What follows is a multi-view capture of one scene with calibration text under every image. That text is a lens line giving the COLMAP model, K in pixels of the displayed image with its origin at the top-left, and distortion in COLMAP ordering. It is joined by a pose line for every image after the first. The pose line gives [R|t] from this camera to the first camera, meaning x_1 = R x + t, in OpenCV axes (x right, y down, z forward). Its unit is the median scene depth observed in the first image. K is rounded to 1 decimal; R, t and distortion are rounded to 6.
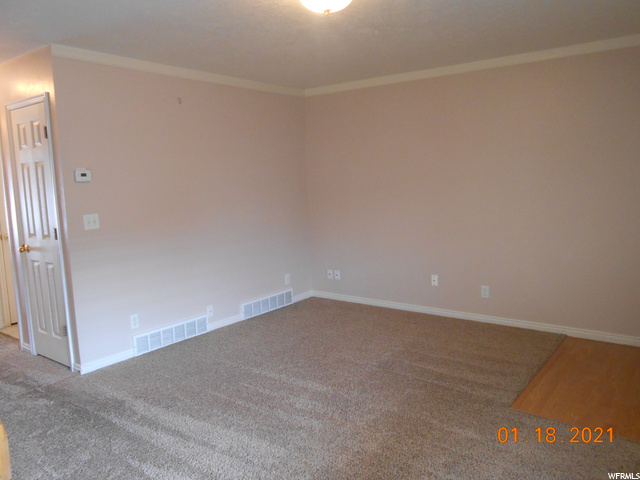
lens RADIAL K [[501.8, 0, 319.4], [0, 501.8, 241.4], [0, 0, 1]] dist [-0.028753, 0.052609]
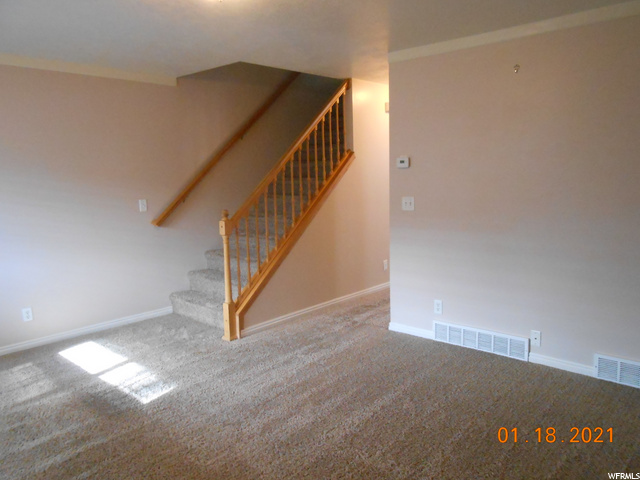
lens RADIAL K [[501.8, 0, 319.2], [0, 501.8, 238.9], [0, 0, 1]] dist [-0.028753, 0.052609]
pose [[-0.092357, 0.162096, -0.982443, 0.629185], [-0.102605, 0.979859, 0.171315, -0.124044], [0.990425, 0.116626, -0.073865, 0.829346]]
